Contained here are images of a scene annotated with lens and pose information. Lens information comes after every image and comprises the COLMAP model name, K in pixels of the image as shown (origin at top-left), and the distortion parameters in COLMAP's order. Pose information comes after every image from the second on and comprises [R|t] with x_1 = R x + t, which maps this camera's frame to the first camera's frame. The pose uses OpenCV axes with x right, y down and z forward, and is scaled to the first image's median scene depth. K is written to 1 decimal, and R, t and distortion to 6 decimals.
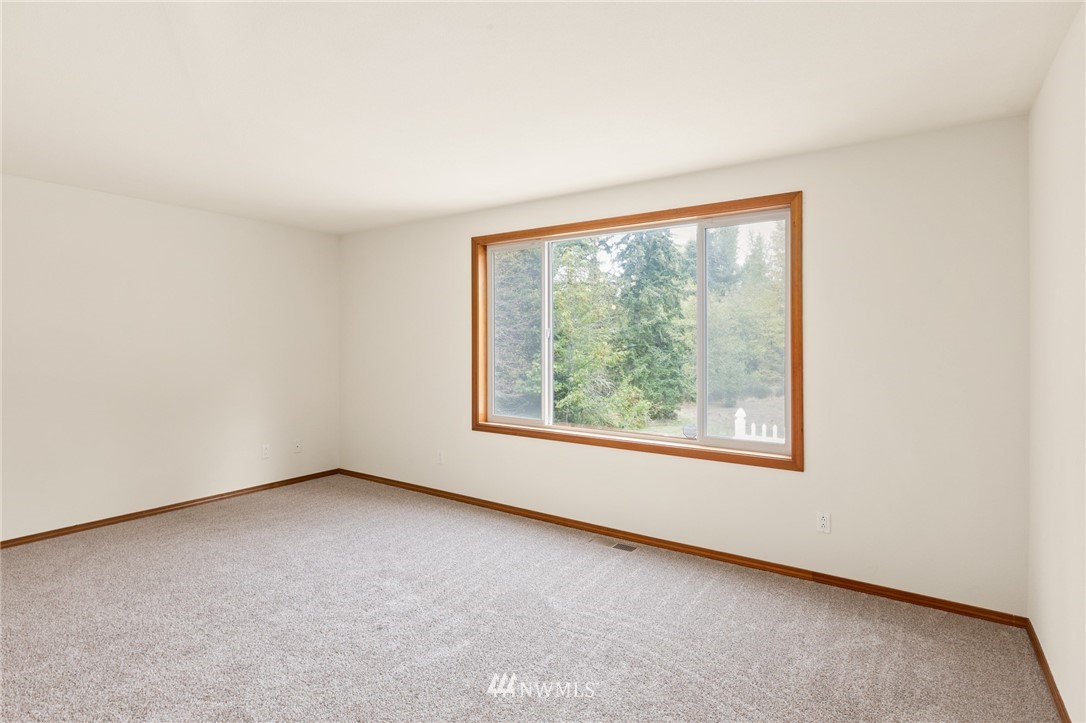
lens RADIAL K [[548.9, 0, 540.2], [0, 548.9, 339.0], [0, 0, 1]] dist [-0.003472, -0.000743]
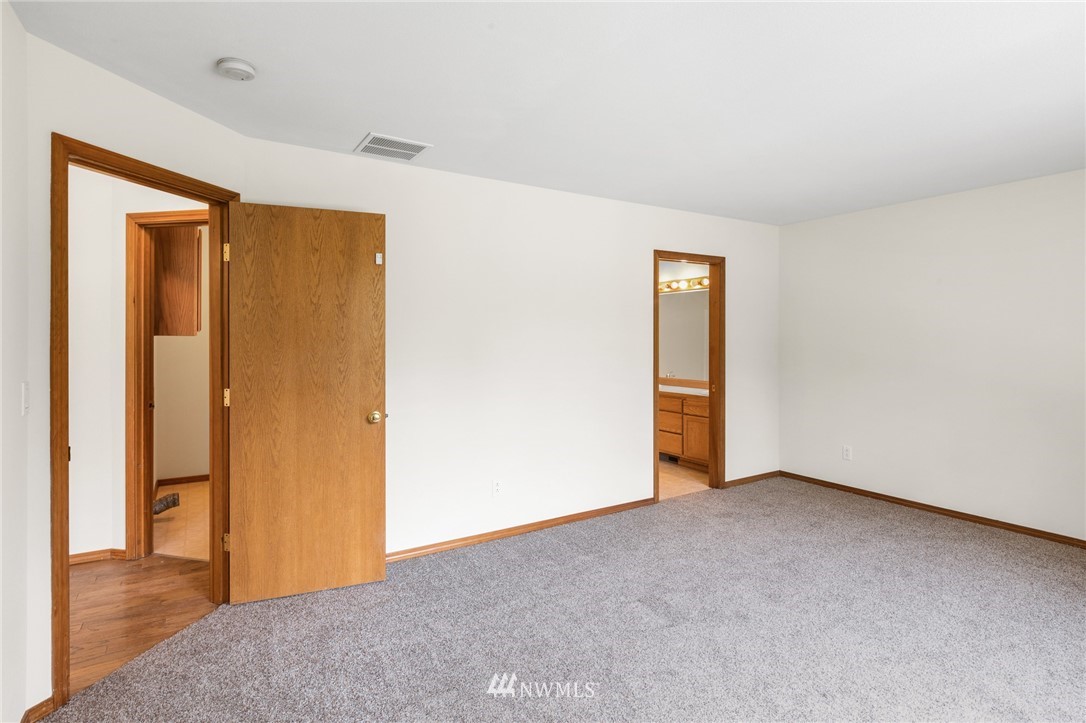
lens RADIAL K [[548.9, 0, 540.2], [0, 548.9, 339.0], [0, 0, 1]] dist [-0.003472, -0.000743]
pose [[-0.402321, -0.002193, -0.915496, 0.555638], [0.001065, 0.999995, -0.002863, 0.015980], [0.915498, -0.002127, -0.402317, 0.885872]]
